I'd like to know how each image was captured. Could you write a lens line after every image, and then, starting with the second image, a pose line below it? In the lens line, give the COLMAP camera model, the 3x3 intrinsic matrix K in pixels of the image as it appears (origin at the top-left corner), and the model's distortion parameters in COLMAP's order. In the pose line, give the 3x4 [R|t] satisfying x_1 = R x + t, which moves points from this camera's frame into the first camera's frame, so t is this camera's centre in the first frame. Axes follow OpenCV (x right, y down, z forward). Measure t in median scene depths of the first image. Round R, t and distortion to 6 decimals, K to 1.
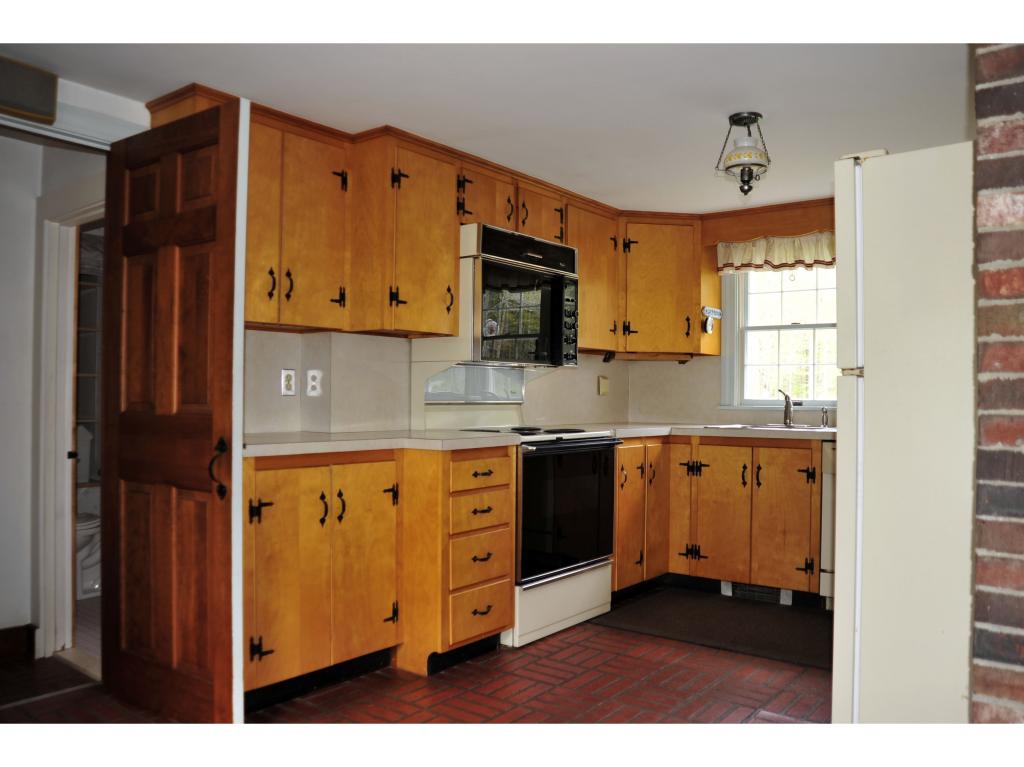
lens RADIAL K [[827.9, 0, 522.4], [0, 827.9, 386.0], [0, 0, 1]] dist [-0.137729, 0.149333]
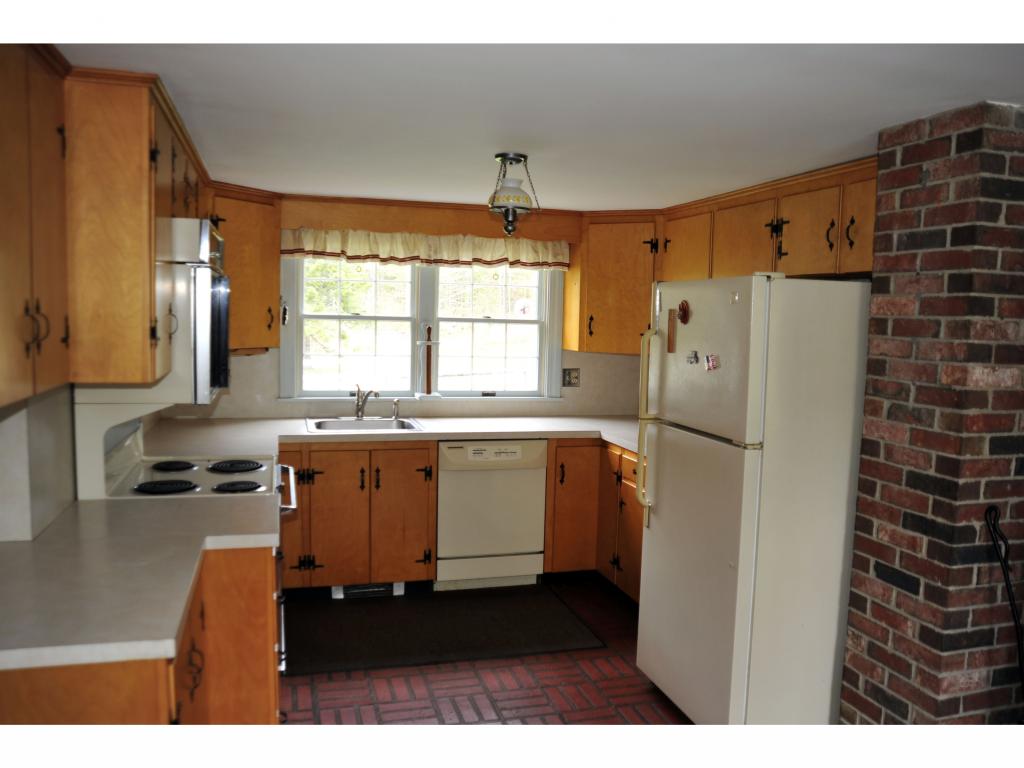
lens RADIAL K [[827.9, 0, 522.4], [0, 827.9, 386.5], [0, 0, 1]] dist [-0.137729, 0.149333]
pose [[0.589749, -0.066958, 0.804806, -0.421205], [-0.032742, 0.993755, 0.106670, -0.118752], [-0.806922, -0.089259, 0.583874, 0.278348]]
